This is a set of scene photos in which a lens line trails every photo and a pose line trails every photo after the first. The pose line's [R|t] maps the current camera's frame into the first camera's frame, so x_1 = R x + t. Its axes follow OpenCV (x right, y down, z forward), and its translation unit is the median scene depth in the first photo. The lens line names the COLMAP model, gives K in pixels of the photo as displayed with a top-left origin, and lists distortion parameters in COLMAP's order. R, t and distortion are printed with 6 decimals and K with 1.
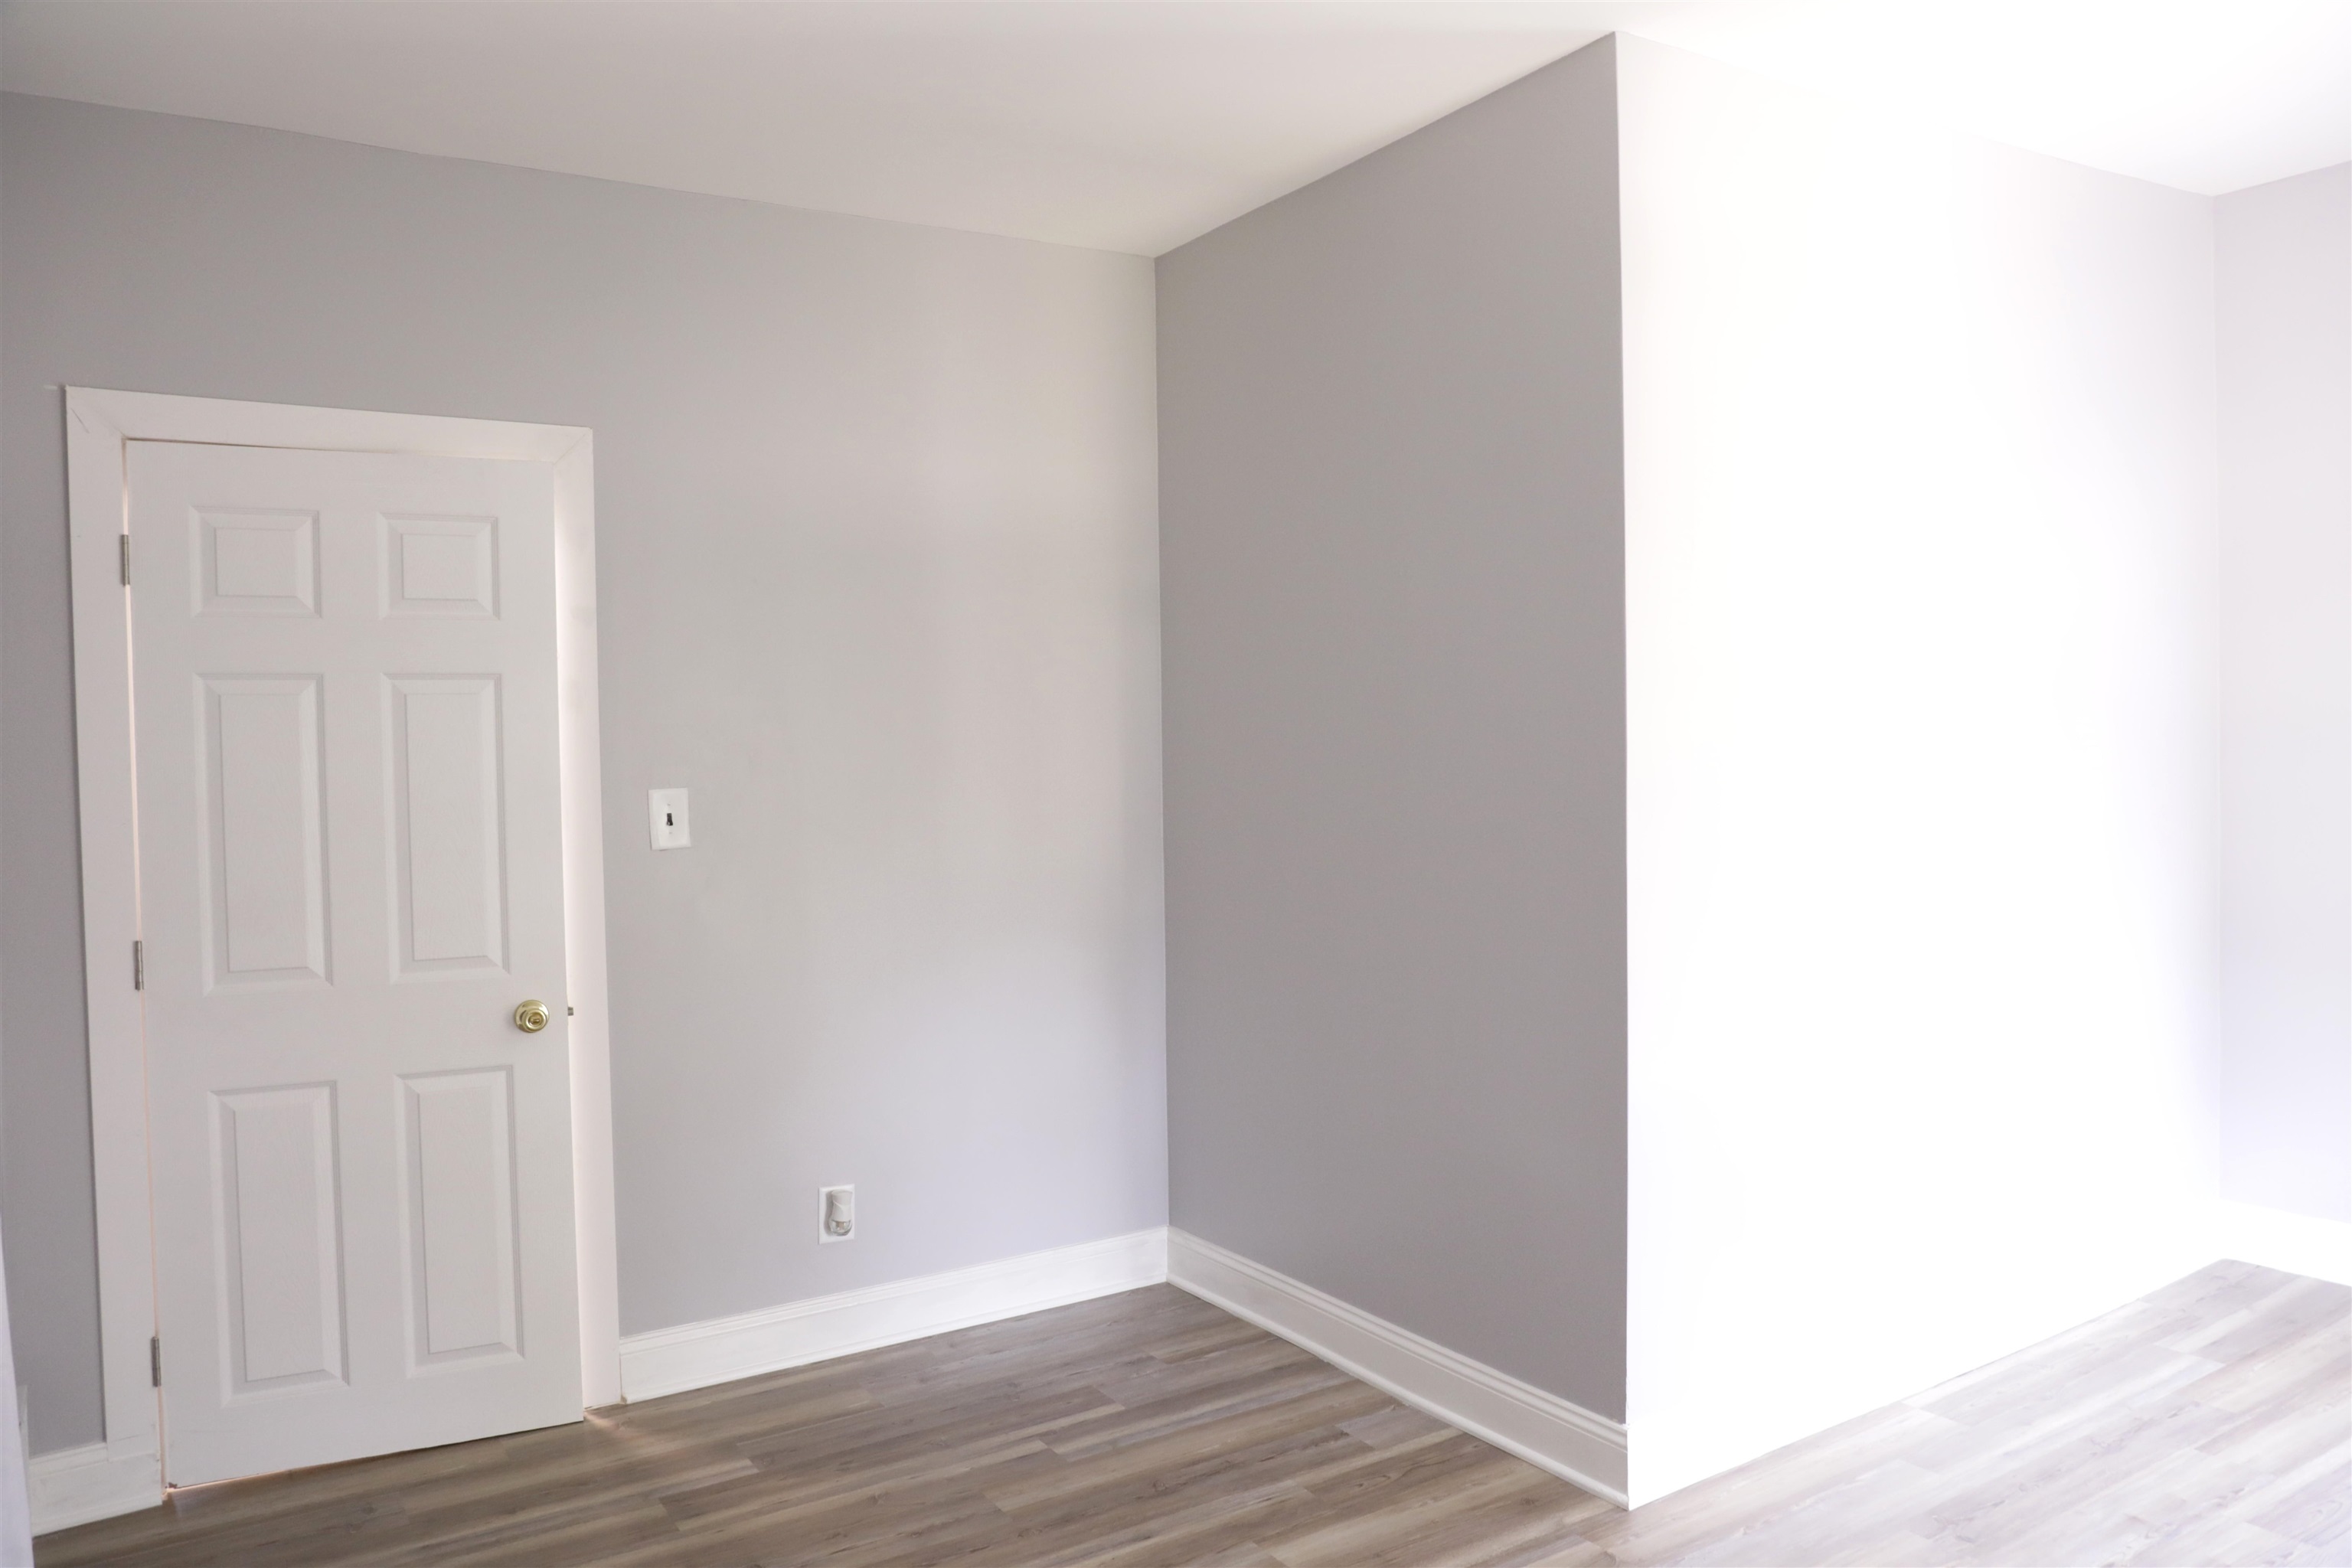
lens RADIAL K [[1634.7, 0, 1176.0], [0, 1634.7, 784.0], [0, 0, 1]] dist [-0.048652, 0.003257]
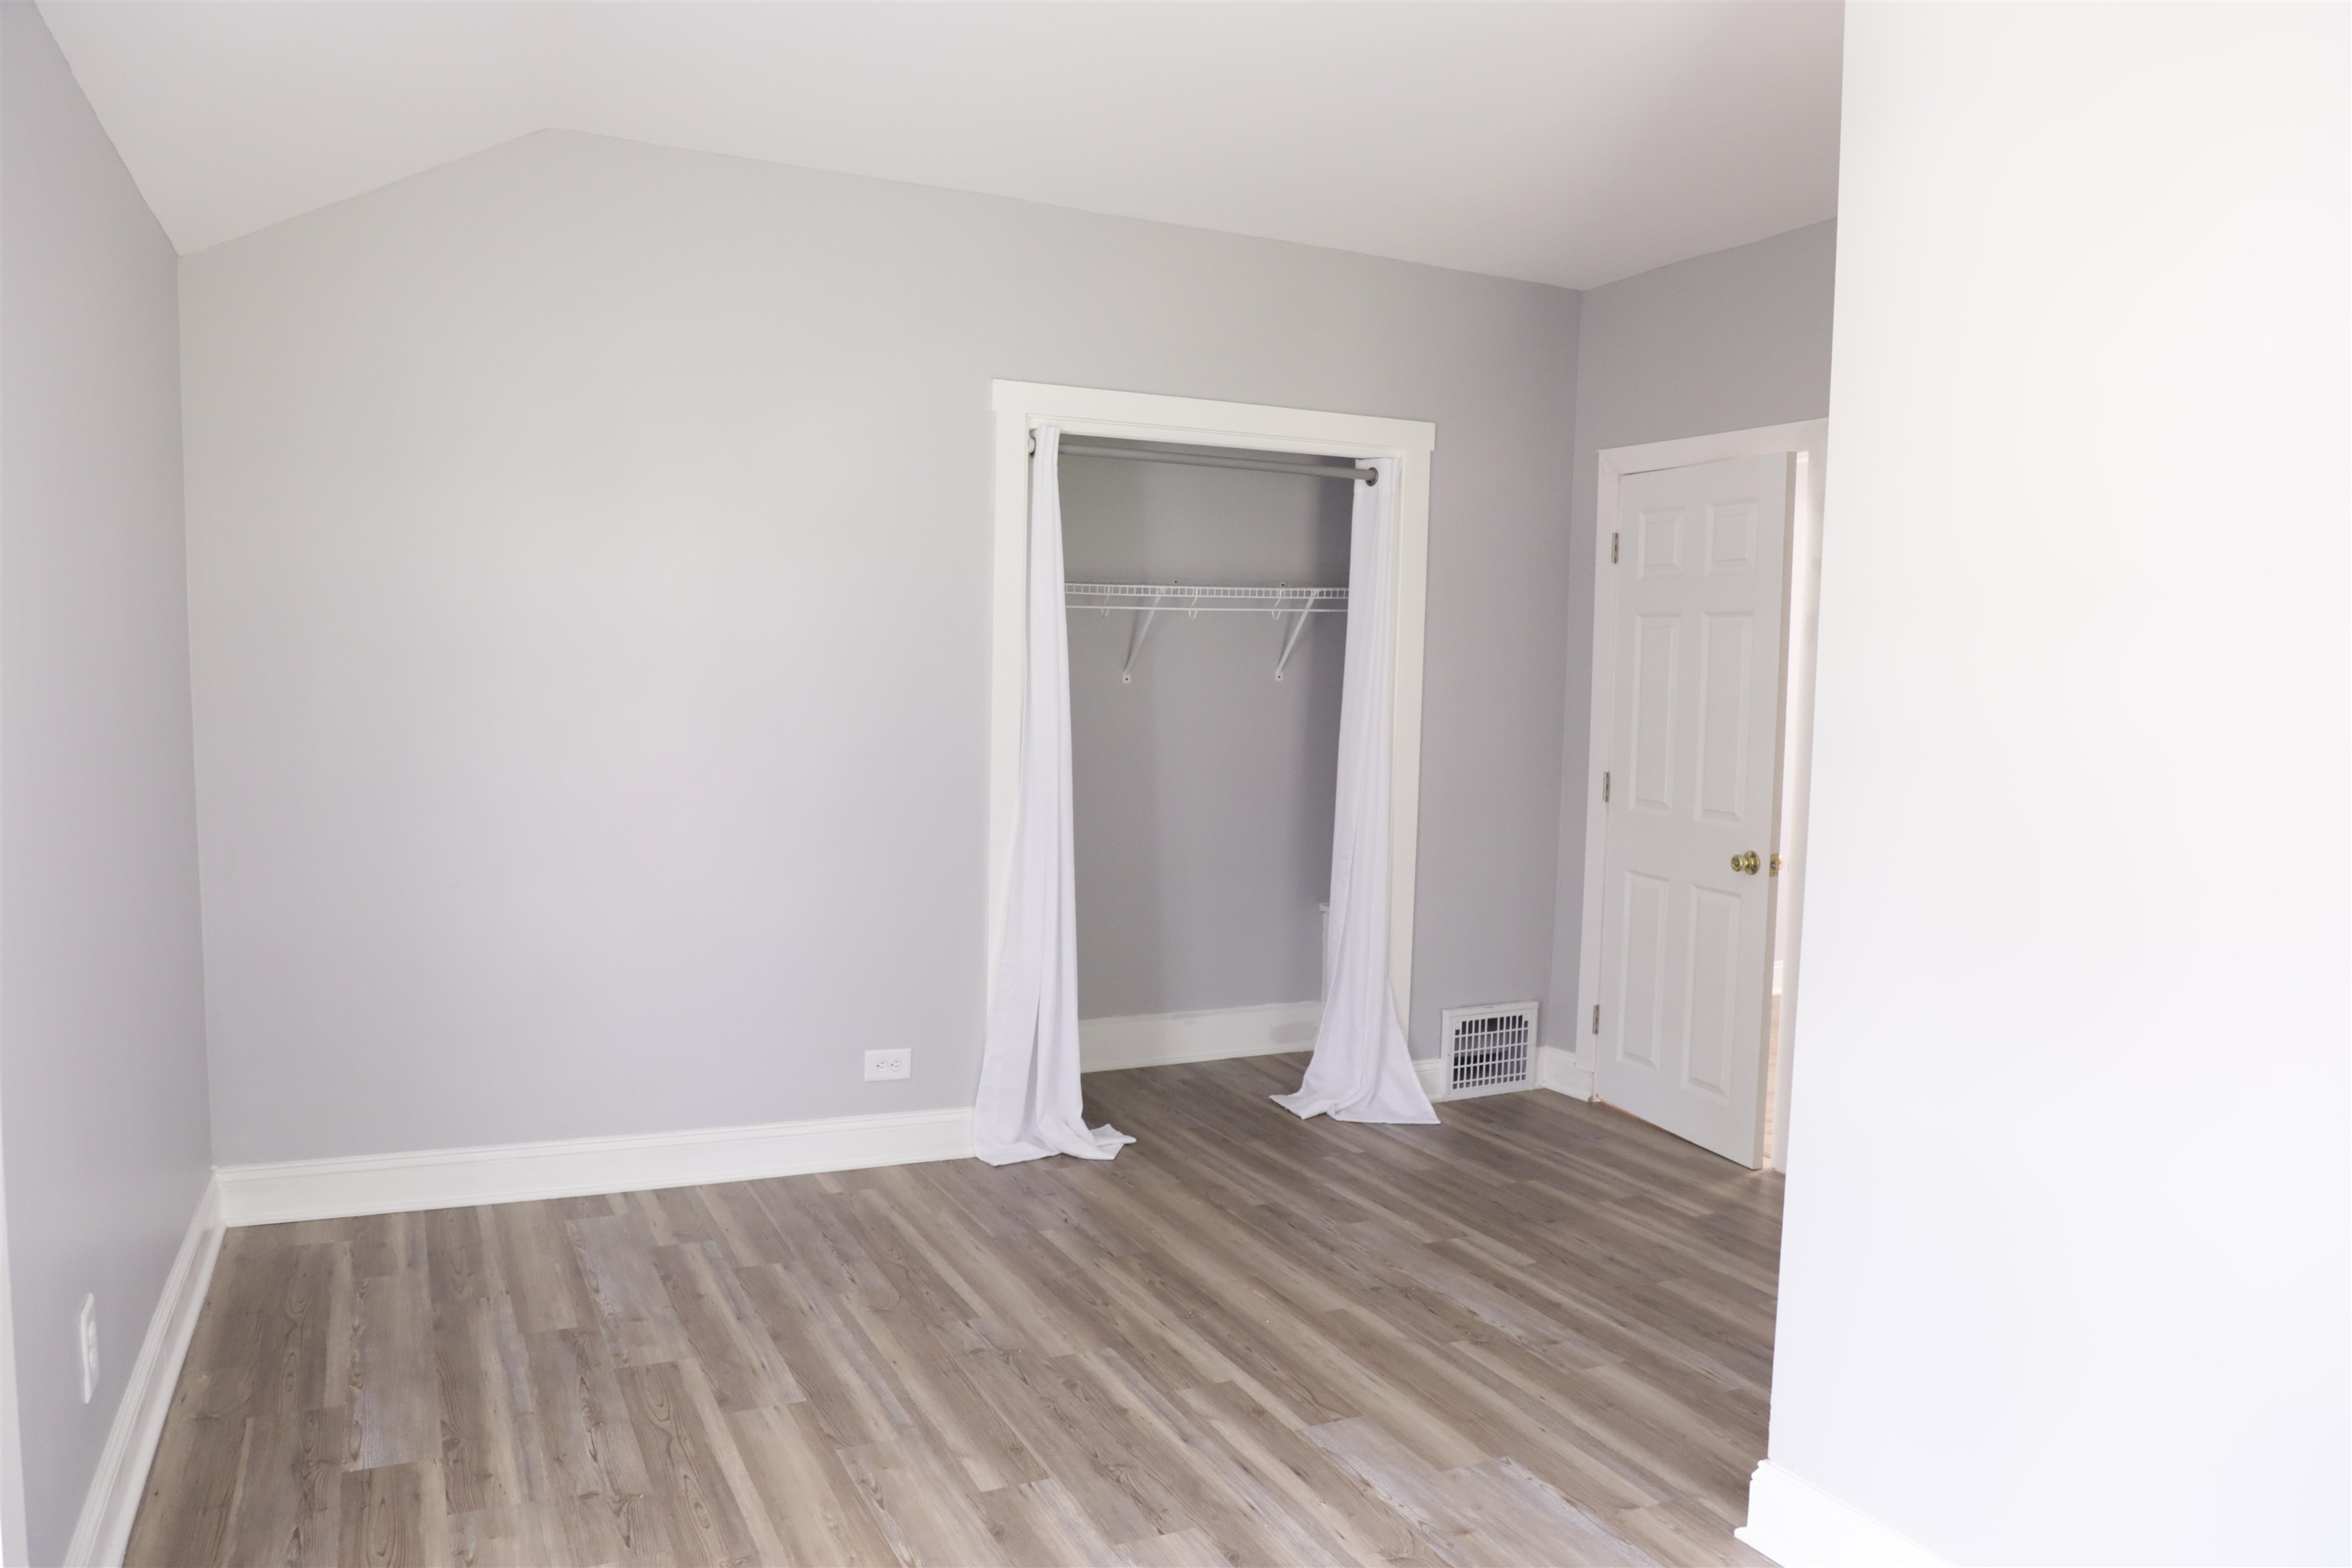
lens RADIAL K [[1634.7, 0, 1176.0], [0, 1634.7, 784.0], [0, 0, 1]] dist [-0.048652, 0.003257]
pose [[-0.111345, 0.093884, -0.989337, 1.108274], [-0.050021, 0.993736, 0.099931, -0.039345], [0.992522, 0.060614, -0.105951, 0.722756]]
